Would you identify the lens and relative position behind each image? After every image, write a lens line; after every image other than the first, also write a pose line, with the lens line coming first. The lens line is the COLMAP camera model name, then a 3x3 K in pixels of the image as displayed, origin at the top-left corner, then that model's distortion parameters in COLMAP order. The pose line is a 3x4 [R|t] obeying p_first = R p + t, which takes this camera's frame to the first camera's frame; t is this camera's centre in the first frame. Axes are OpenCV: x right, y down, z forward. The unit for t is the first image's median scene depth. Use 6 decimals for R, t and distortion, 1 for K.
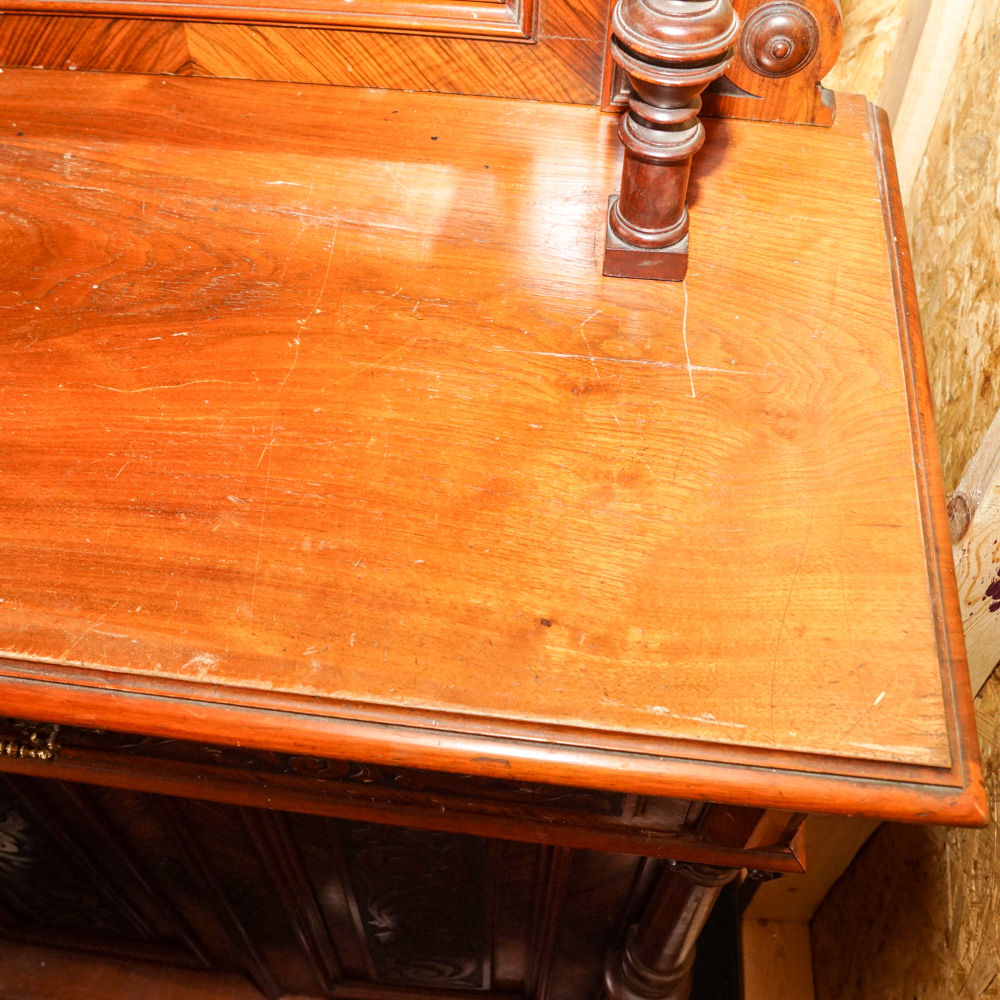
lens RADIAL K [[1133.1, 0, 500.0], [0, 1133.1, 500.0], [0, 0, 1]] dist [-0.166293, 0.158059]
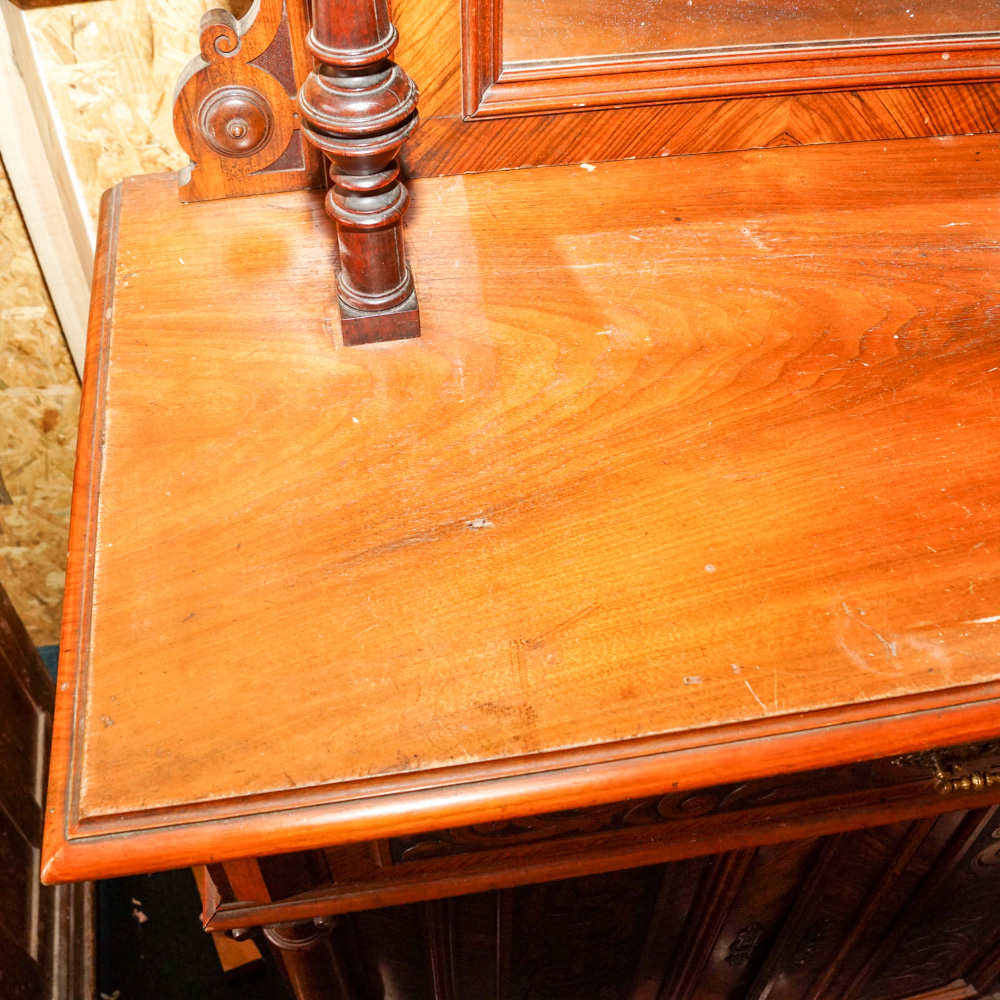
lens RADIAL K [[1076.7, 0, 501.2], [0, 1076.7, 477.7], [0, 0, 1]] dist [-0.001000, -0.030538]
pose [[0.955938, -0.210359, 0.204773, -0.861171], [0.223998, 0.973522, -0.045605, -0.085859], [-0.189757, 0.089464, 0.977747, 0.050531]]
